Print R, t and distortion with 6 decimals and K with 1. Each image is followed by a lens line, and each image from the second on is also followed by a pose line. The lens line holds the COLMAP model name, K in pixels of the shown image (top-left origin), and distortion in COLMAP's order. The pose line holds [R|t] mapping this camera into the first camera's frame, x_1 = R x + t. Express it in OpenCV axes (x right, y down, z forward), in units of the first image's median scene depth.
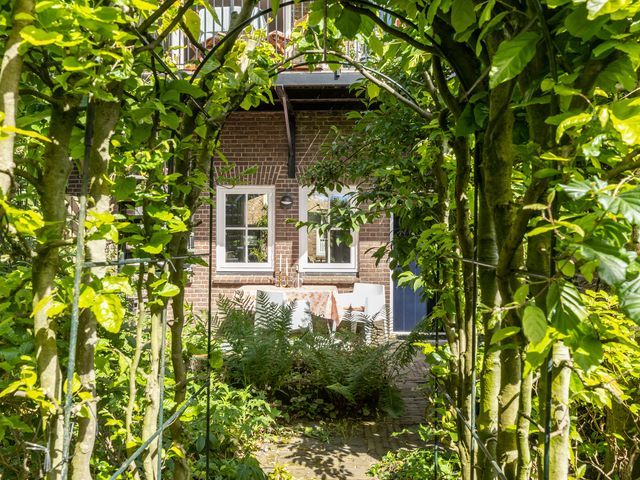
lens RADIAL K [[551.5, 0, 320.0], [0, 551.5, 240.0], [0, 0, 1]] dist [0.002654, -0.000216]
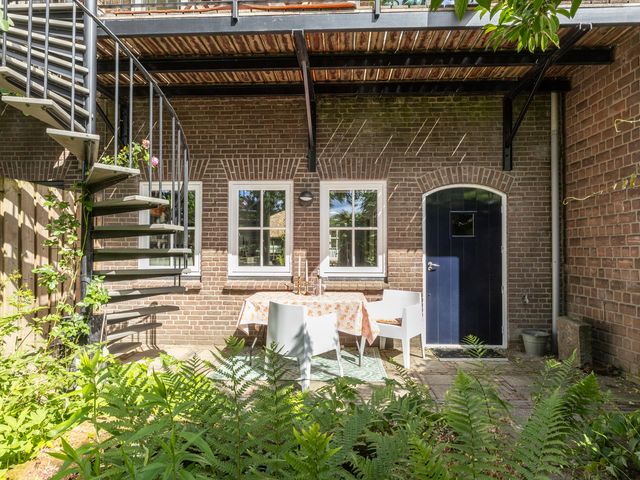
lens RADIAL K [[288.9, 0, 322.1], [0, 288.9, 253.4], [0, 0, 1]] dist [-0.000620, 0.000074]
pose [[0.999999, 0.001004, -0.001231, -0.034337], [-0.001019, 0.999931, -0.011663, 0.025802], [0.001220, 0.011664, 0.999931, 0.533764]]
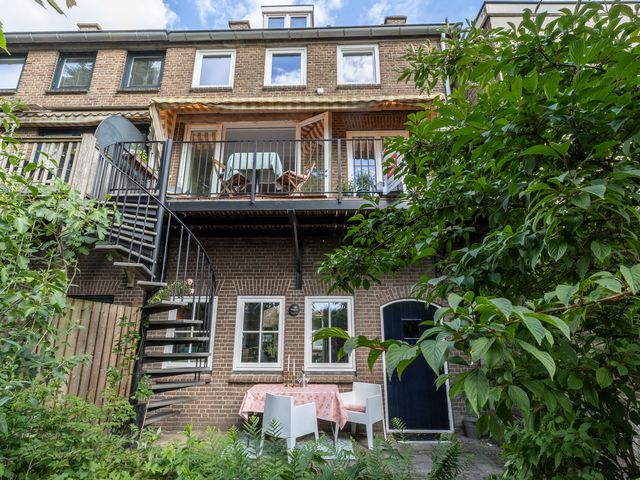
lens RADIAL K [[299.0, 0, 313.6], [0, 299.0, 254.3], [0, 0, 1]] dist [0.000702, -0.000020]
pose [[0.999973, 0.003648, 0.006344, -0.023670], [-0.001874, 0.965647, -0.259850, -0.015276], [-0.007074, 0.259831, 0.965628, 0.336691]]
